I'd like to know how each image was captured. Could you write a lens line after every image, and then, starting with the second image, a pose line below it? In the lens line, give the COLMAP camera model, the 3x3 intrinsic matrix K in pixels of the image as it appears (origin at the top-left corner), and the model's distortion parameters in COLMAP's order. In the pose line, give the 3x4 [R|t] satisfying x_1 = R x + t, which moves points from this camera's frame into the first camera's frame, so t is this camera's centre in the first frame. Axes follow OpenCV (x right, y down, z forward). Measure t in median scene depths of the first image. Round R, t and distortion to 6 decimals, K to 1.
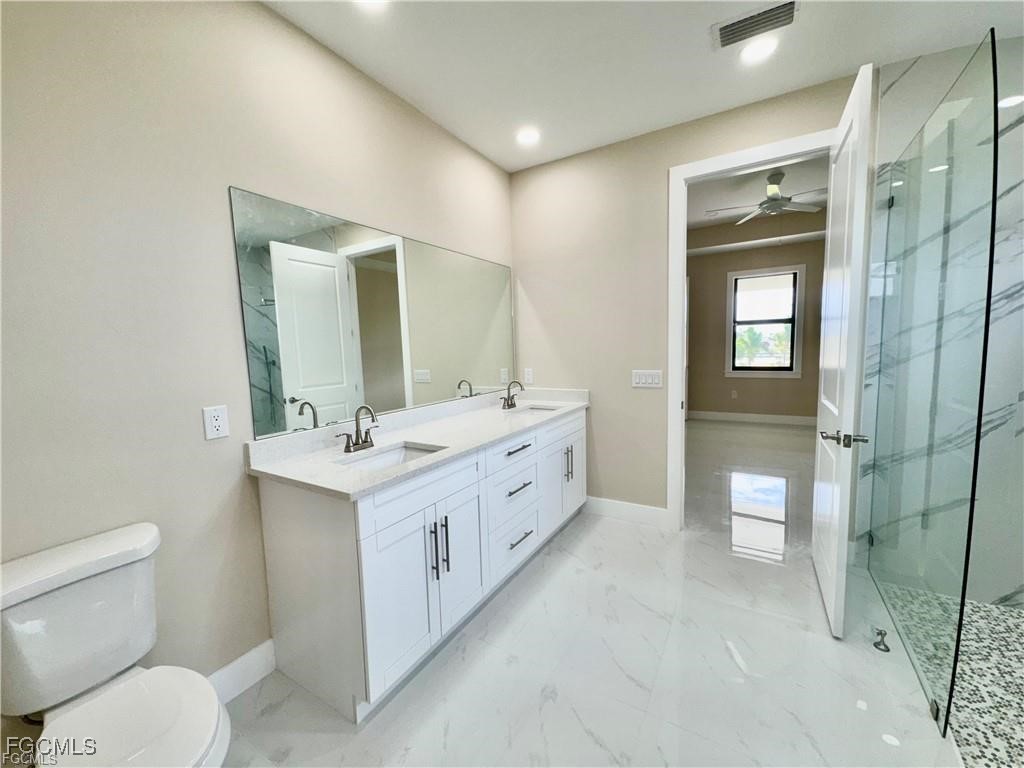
lens RADIAL K [[409.1, 0, 513.2], [0, 409.1, 386.2], [0, 0, 1]] dist [0.001479, 0.000262]
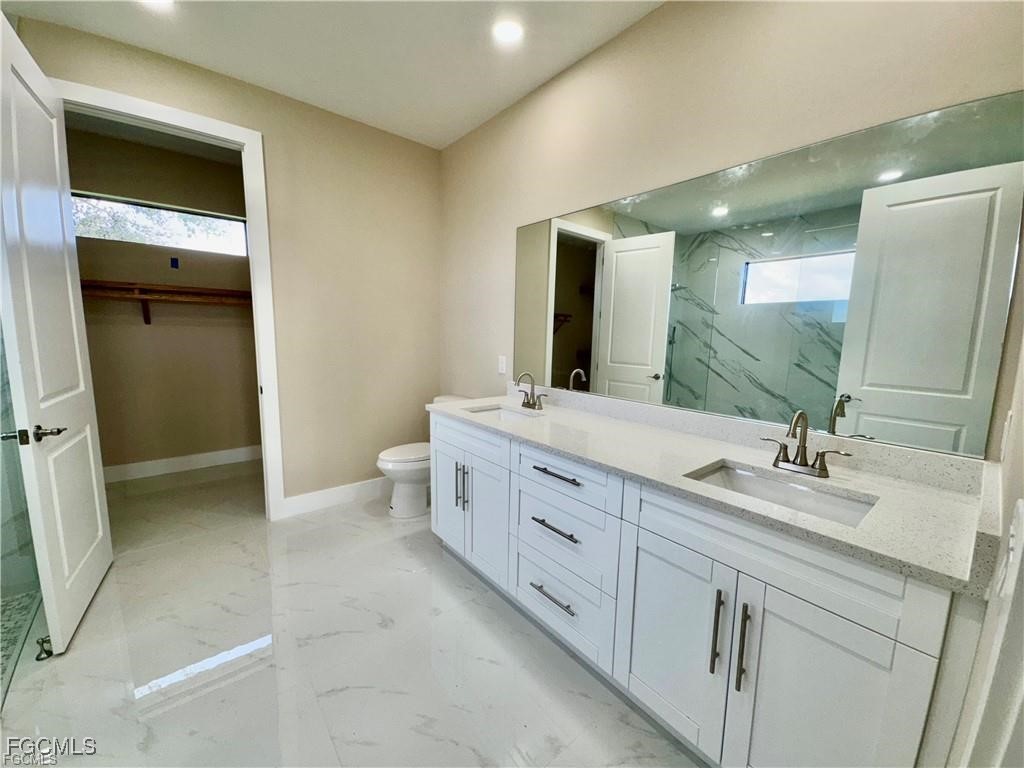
lens RADIAL K [[402.1, 0, 507.6], [0, 402.1, 383.7], [0, 0, 1]] dist [-0.002331, 0.000178]
pose [[-0.343711, 0.143998, -0.927970, 0.649502], [-0.100352, 0.976883, 0.188757, -0.118715], [0.933698, 0.158001, -0.321315, 1.099486]]
